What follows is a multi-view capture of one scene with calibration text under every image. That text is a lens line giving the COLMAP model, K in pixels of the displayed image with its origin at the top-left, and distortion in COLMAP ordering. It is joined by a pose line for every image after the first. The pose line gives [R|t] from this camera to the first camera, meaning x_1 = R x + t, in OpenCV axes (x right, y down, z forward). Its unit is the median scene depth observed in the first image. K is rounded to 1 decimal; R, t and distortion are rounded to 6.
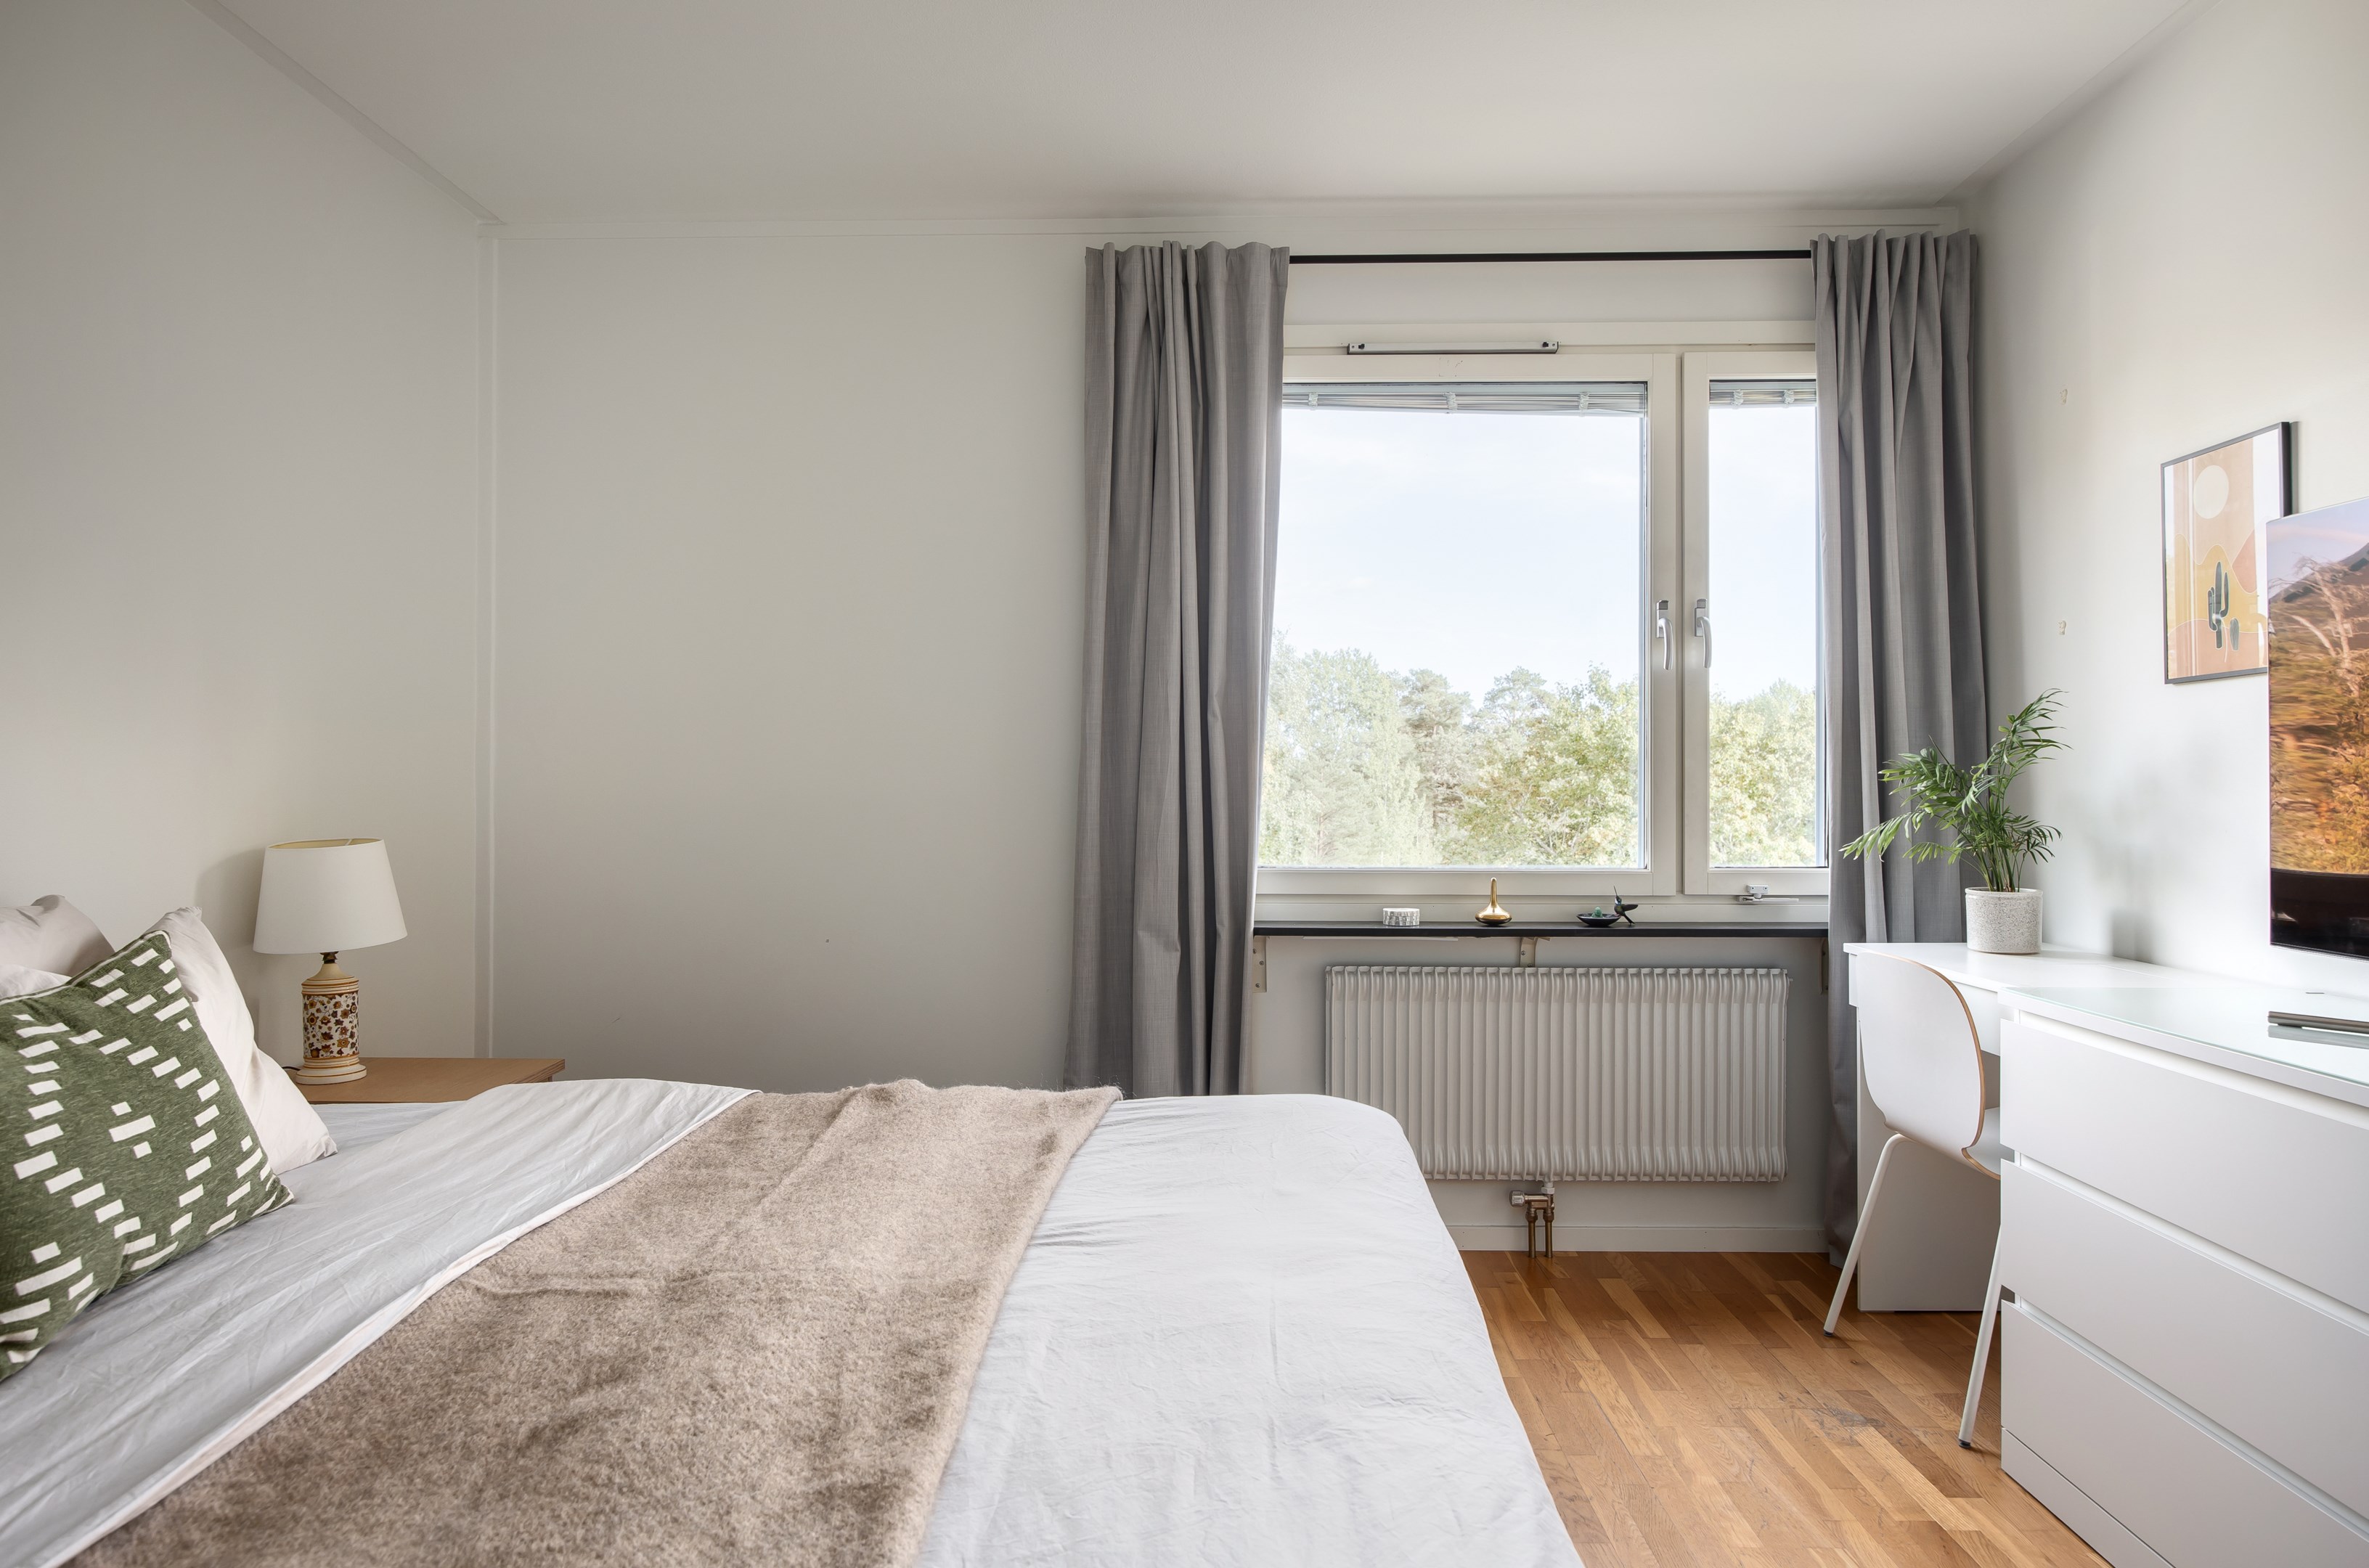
lens RADIAL K [[1490.9, 0, 1178.3], [0, 1490.9, 746.3], [0, 0, 1]] dist [0.030003, -0.001062]
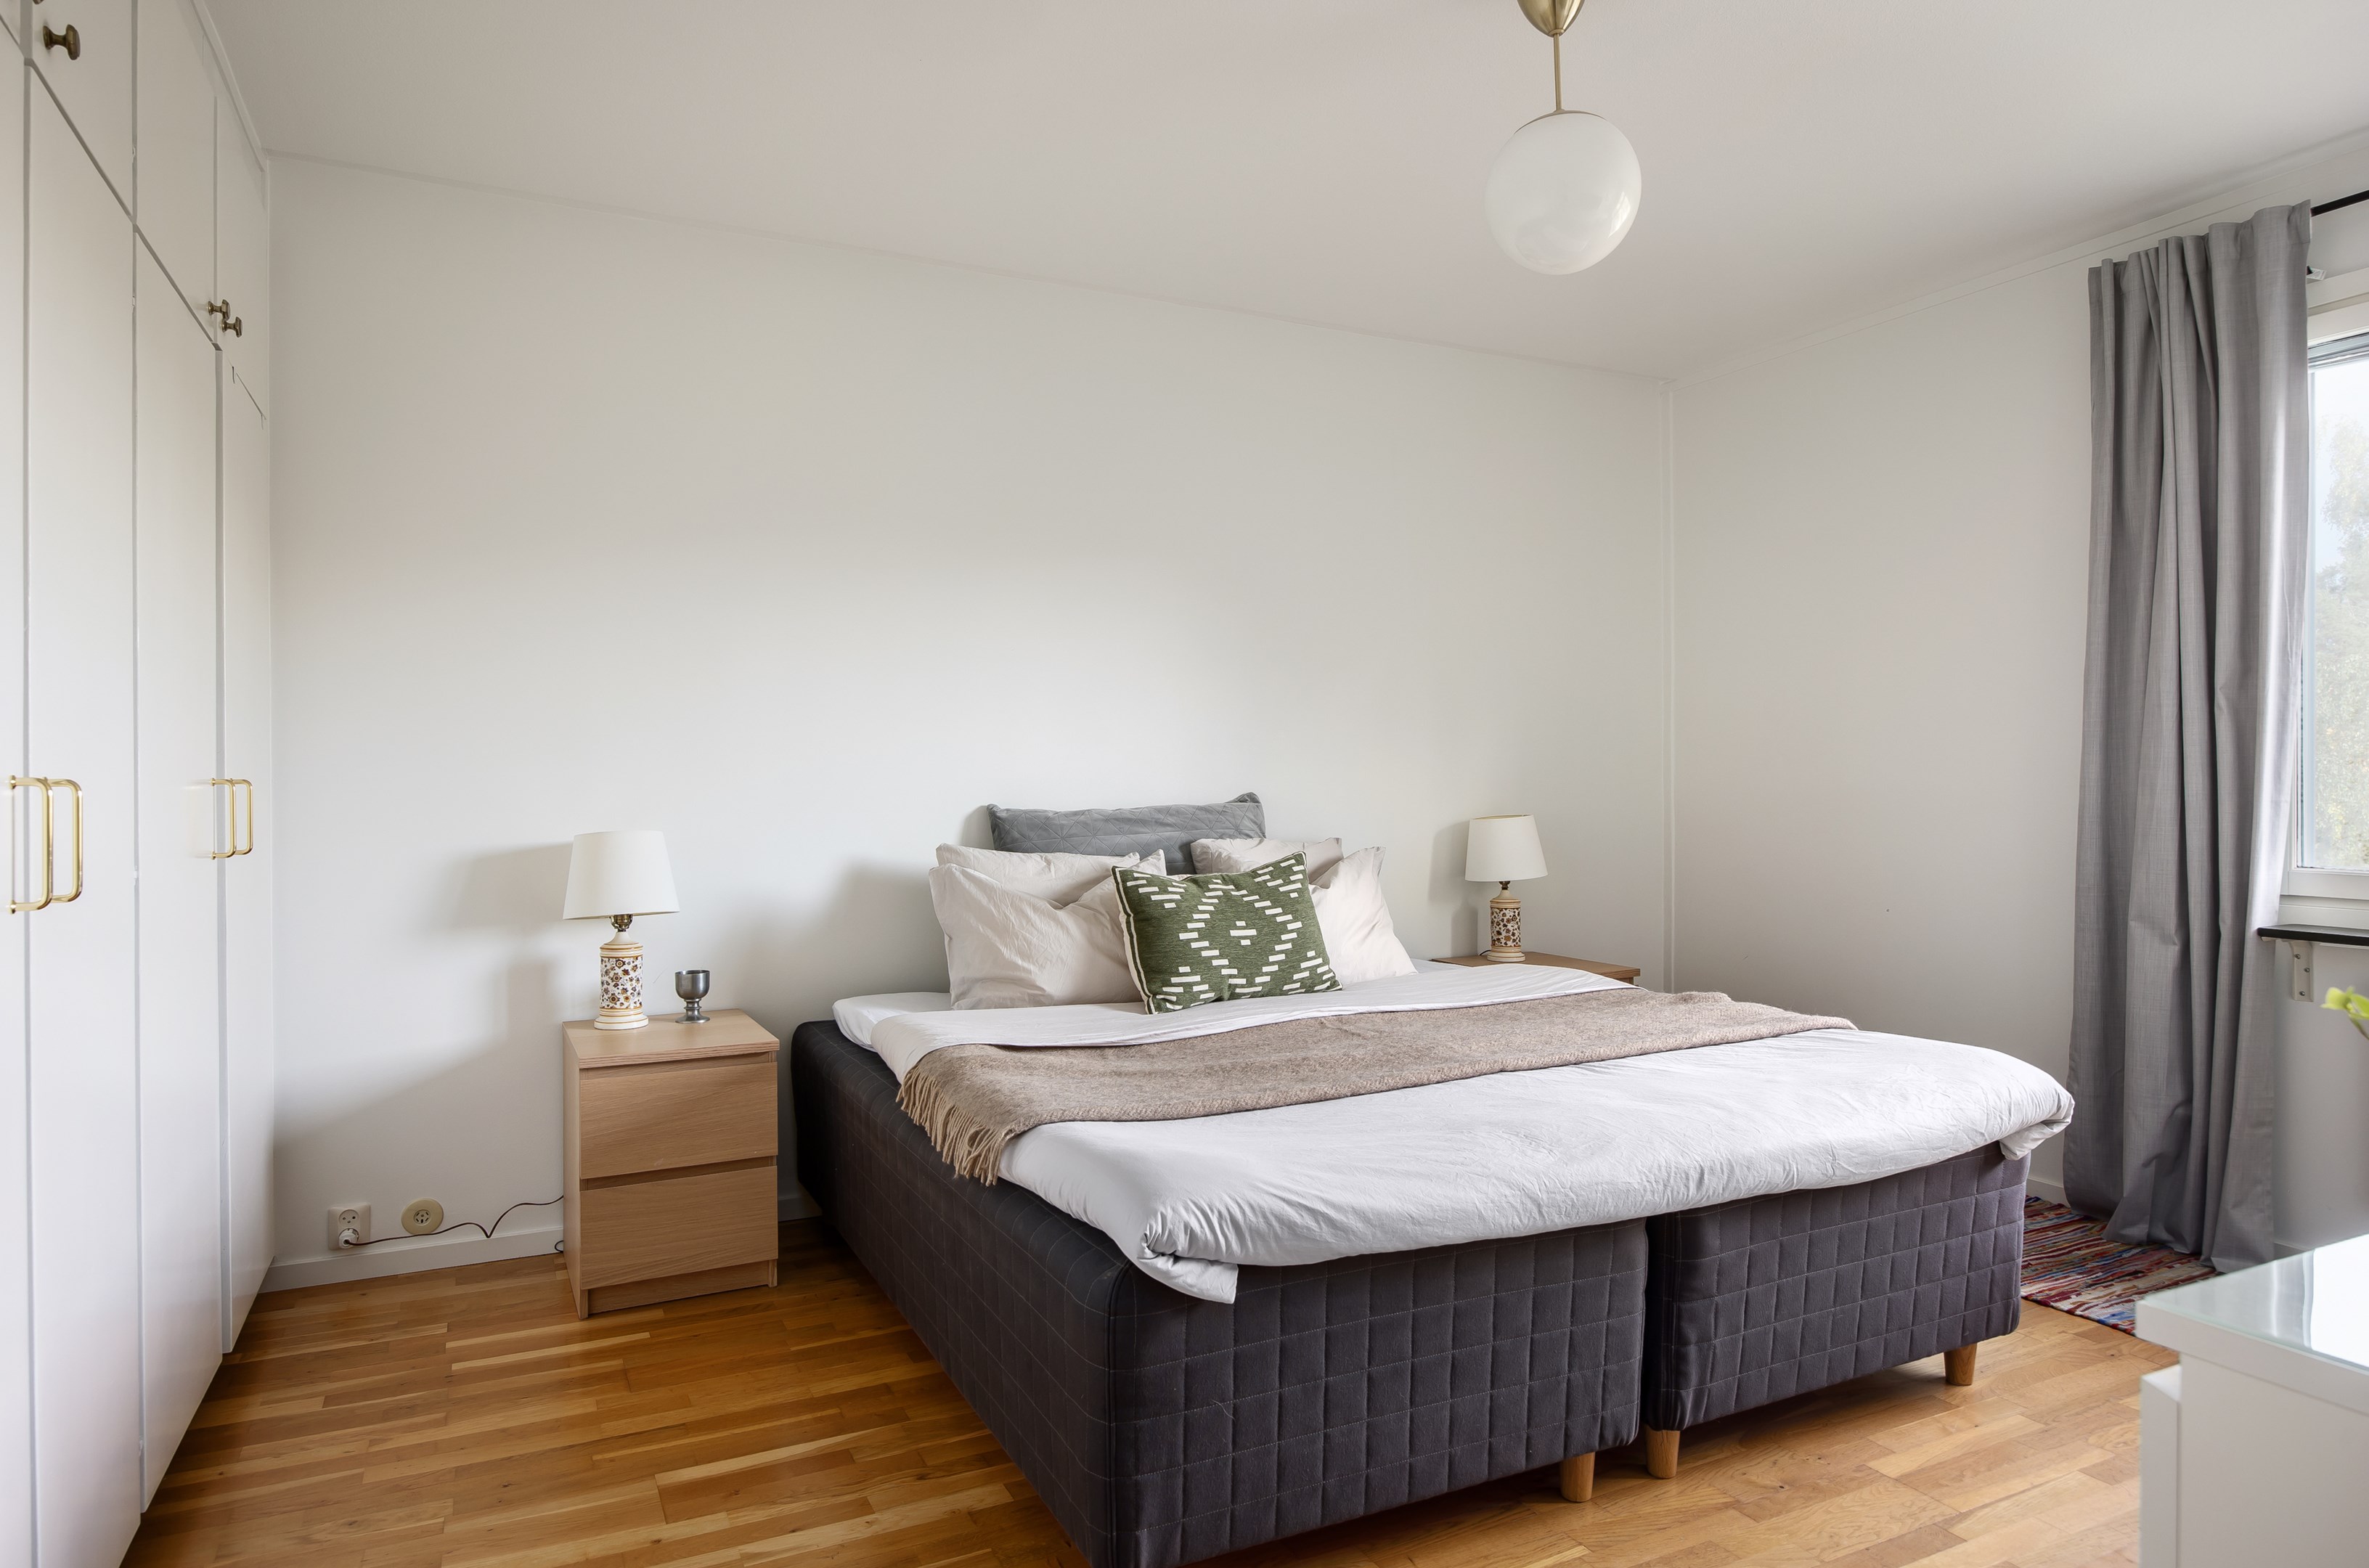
lens RADIAL K [[1390.1, 0, 1184.5], [0, 1390.1, 784.0], [0, 0, 1]] dist [-0.001378, -0.000492]
pose [[0.483805, -0.002124, -0.875173, 0.488410], [0.024386, 0.999641, 0.011056, 0.001916], [0.874836, -0.026691, 0.483684, -0.035581]]
